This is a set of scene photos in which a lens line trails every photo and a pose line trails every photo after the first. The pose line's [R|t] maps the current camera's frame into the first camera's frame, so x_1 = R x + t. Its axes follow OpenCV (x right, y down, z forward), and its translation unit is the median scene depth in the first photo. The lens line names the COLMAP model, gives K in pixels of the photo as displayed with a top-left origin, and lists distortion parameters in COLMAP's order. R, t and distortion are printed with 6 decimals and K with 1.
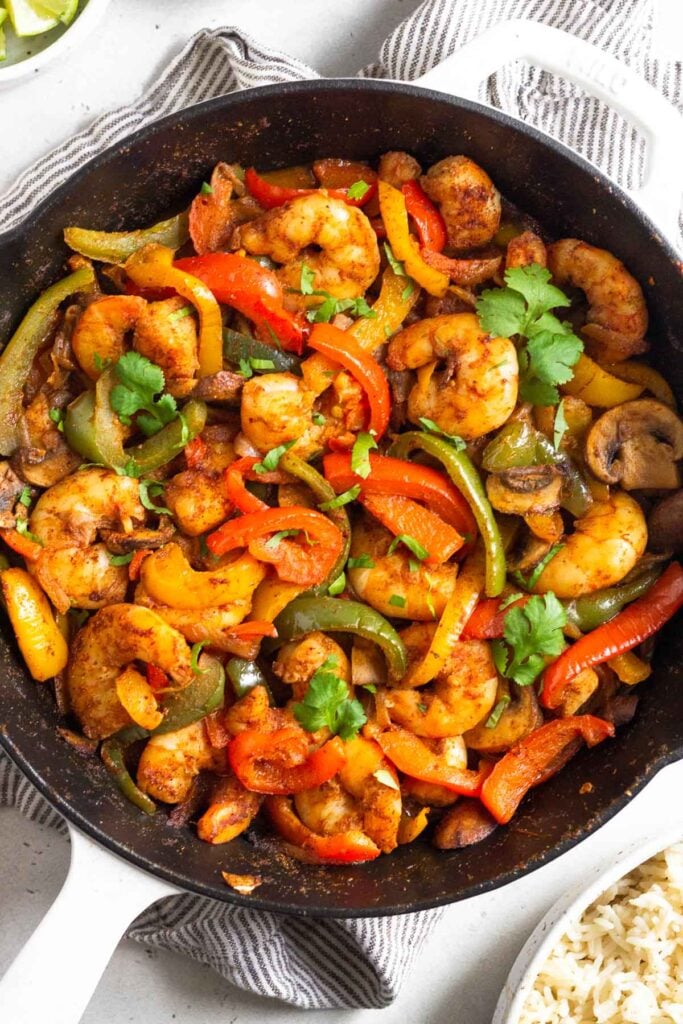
lens RADIAL K [[2703.7, 0, 341.5], [0, 2703.7, 512.0], [0, 0, 1]] dist [0.044787, -0.441551]
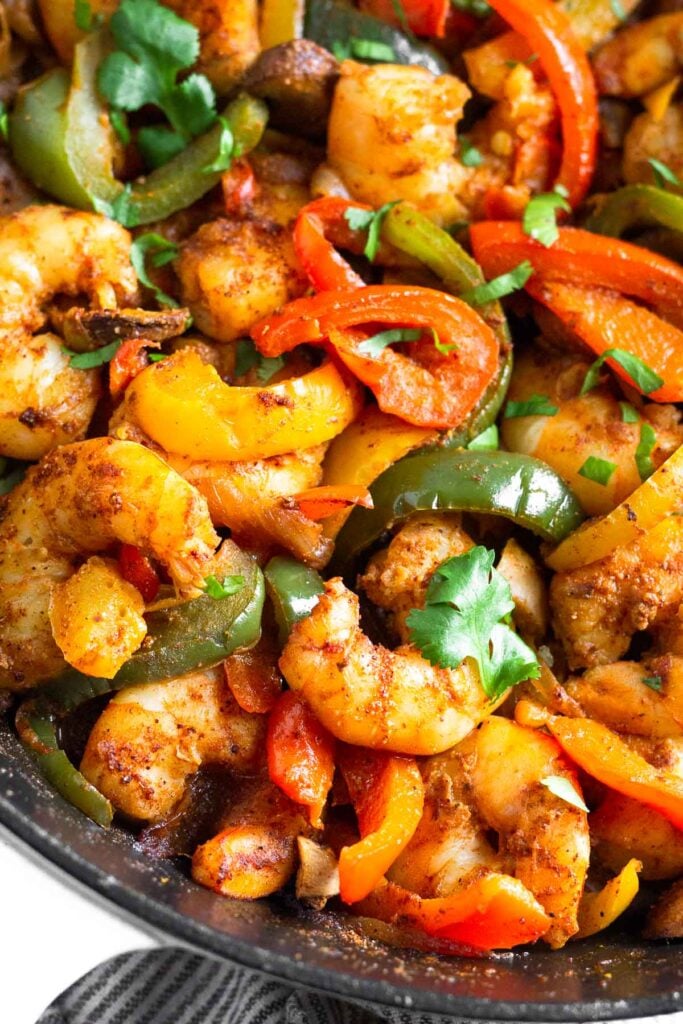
lens RADIAL K [[2703.7, 0, 341.5], [0, 2703.7, 512.0], [0, 0, 1]] dist [0.044787, -0.441551]
pose [[0.996767, 0.074656, 0.029689, -0.045179], [-0.062595, 0.953269, -0.295568, 0.202752], [-0.050368, 0.292754, 0.954860, 0.491997]]
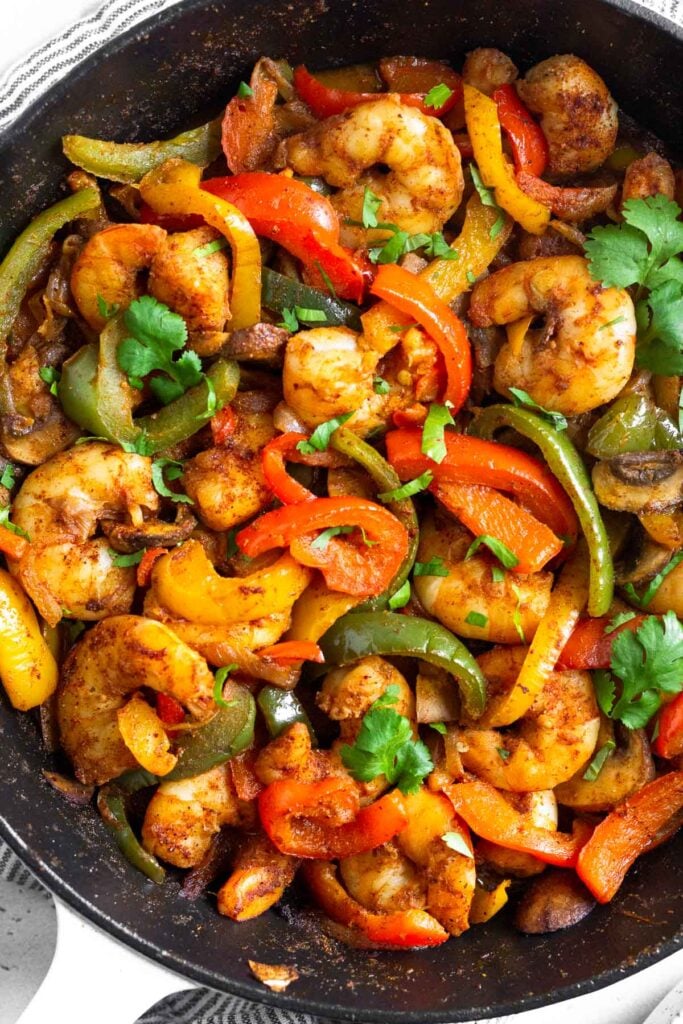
lens RADIAL K [[2703.7, 0, 341.5], [0, 2703.7, 512.0], [0, 0, 1]] dist [0.044787, -0.441551]
pose [[0.999779, 0.020677, 0.003828, -0.022346], [-0.020758, 0.999535, 0.022357, -0.015155], [-0.003364, -0.022432, 0.999743, 0.211361]]
